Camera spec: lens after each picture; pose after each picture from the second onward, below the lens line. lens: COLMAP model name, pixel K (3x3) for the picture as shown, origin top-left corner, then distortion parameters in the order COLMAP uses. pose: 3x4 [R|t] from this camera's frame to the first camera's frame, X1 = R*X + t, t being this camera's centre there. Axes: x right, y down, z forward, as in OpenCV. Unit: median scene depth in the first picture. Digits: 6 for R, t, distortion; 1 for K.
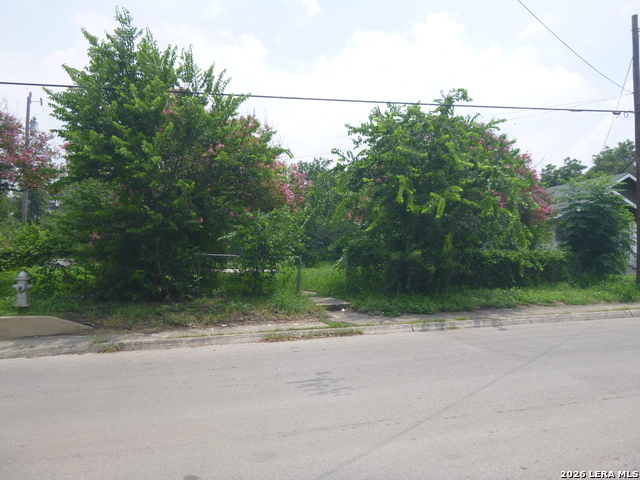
lens RADIAL K [[480.6, 0, 321.8], [0, 480.6, 242.8], [0, 0, 1]] dist [-0.034234, 0.004364]
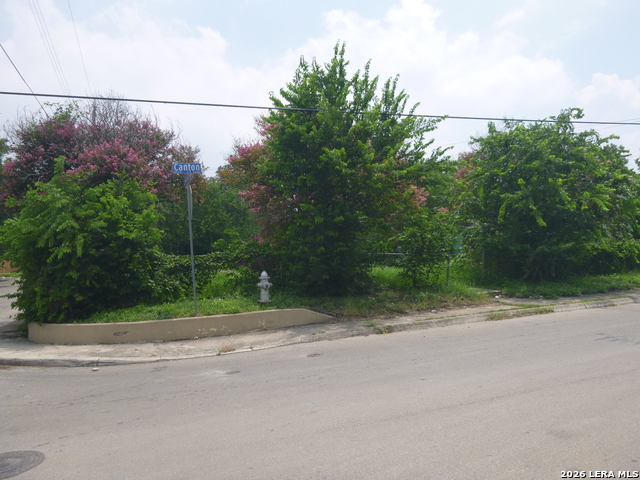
lens RADIAL K [[480.6, 0, 317.7], [0, 480.6, 237.9], [0, 0, 1]] dist [-0.034234, 0.004364]
pose [[0.996350, -0.030674, 0.079659, -0.536793], [0.032759, 0.999150, -0.025011, 0.011913], [-0.078824, 0.027529, 0.996508, -0.144545]]
